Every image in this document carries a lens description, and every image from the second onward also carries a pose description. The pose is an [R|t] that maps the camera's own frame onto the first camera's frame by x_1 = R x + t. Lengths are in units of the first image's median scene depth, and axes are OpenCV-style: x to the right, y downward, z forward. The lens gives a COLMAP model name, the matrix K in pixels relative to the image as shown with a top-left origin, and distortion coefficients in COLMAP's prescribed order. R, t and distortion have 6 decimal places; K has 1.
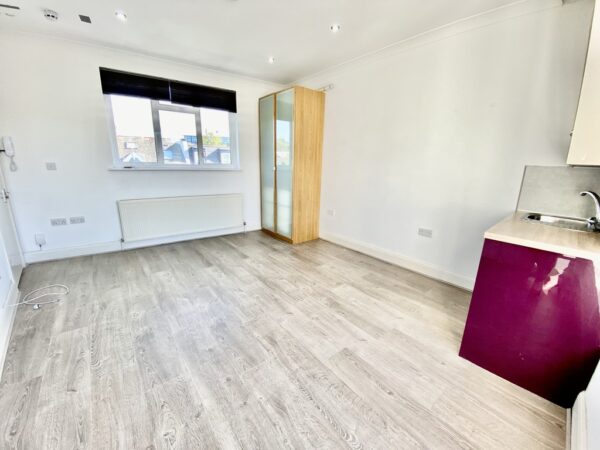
lens RADIAL K [[241.0, 0, 296.4], [0, 241.0, 221.3], [0, 0, 1]] dist [0.003732, -0.010048]
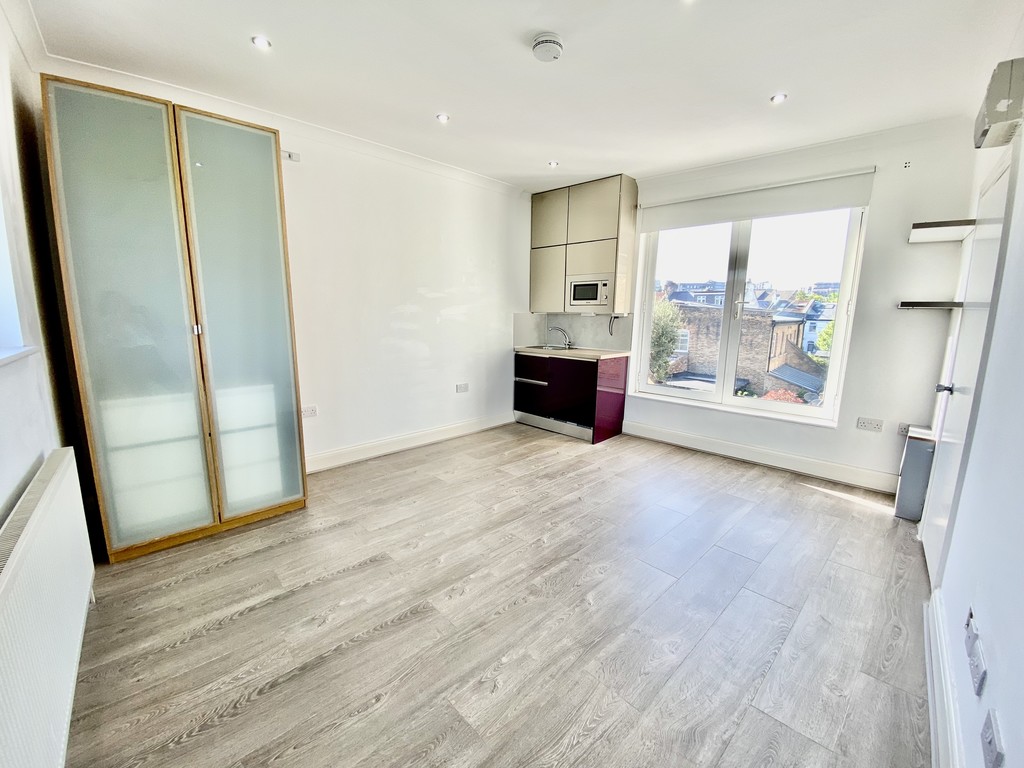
lens RADIAL K [[411.3, 0, 503.4], [0, 411.3, 379.0], [0, 0, 1]] dist [0.003732, -0.010048]
pose [[-0.055559, -0.189735, 0.980262, -1.100782], [0.235659, 0.951549, 0.197534, -0.284841], [-0.970246, 0.241982, -0.008155, 0.991627]]
